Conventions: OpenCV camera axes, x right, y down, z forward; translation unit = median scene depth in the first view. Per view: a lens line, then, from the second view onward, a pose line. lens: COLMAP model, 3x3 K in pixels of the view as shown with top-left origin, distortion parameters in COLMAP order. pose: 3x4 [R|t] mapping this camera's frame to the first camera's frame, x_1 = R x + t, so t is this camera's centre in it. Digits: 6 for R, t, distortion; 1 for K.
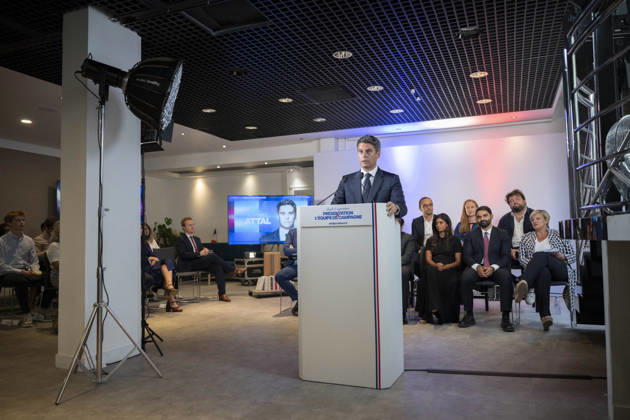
lens RADIAL K [[481.9, 0, 315.8], [0, 481.9, 223.8], [0, 0, 1]] dist [0.000573, 0.000482]
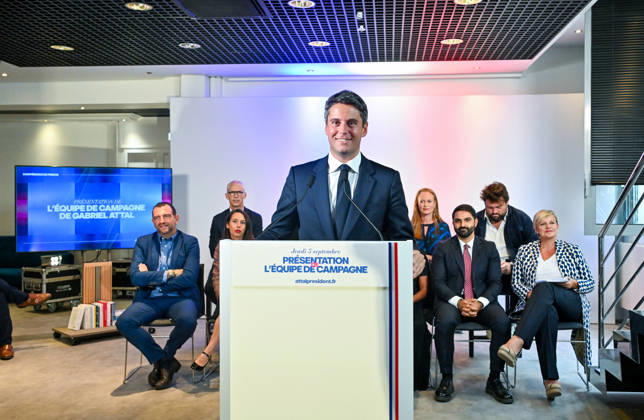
lens RADIAL K [[645.7, 0, 347.7], [0, 645.7, 208.4], [0, 0, 1]] dist [0.019491, 0.000047]
pose [[0.948827, 0.011712, 0.315580, -0.058529], [-0.021984, 0.999337, 0.029010, -0.042605], [-0.315031, -0.034463, 0.948455, 0.174361]]
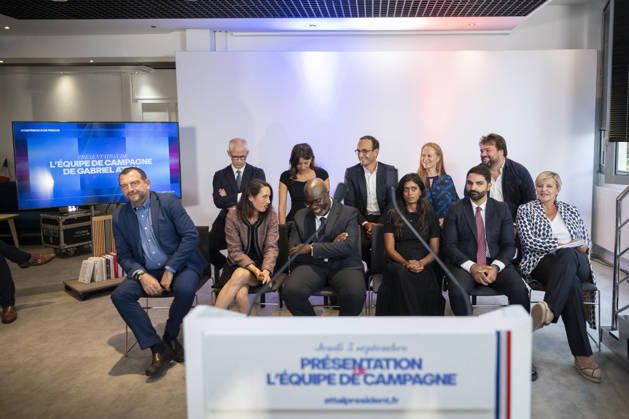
lens RADIAL K [[498.8, 0, 372.2], [0, 498.8, 179.7], [0, 0, 1]] dist [0.001026, -0.003533]
pose [[0.924743, -0.025183, 0.379757, -0.022379], [-0.018149, 0.993755, 0.110094, -0.069138], [-0.380158, -0.108701, 0.918512, 0.348381]]
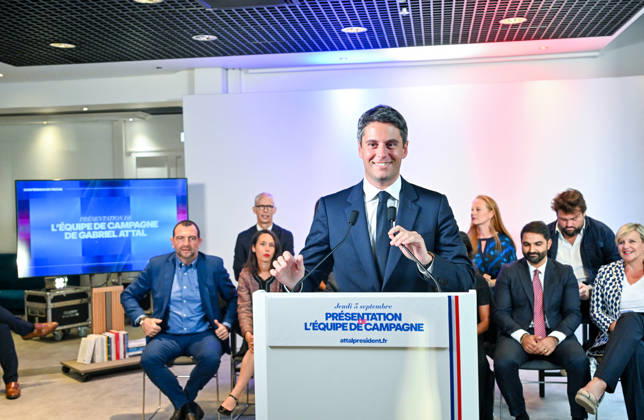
lens RADIAL K [[759.7, 0, 322.3], [0, 759.7, 222.3], [0, 0, 1]] dist [0.008207, 0.015709]
pose [[0.972099, -0.013702, 0.234170, -0.064575], [0.000962, 0.998517, 0.054436, -0.063655], [-0.234568, -0.052692, 0.970671, 0.172104]]
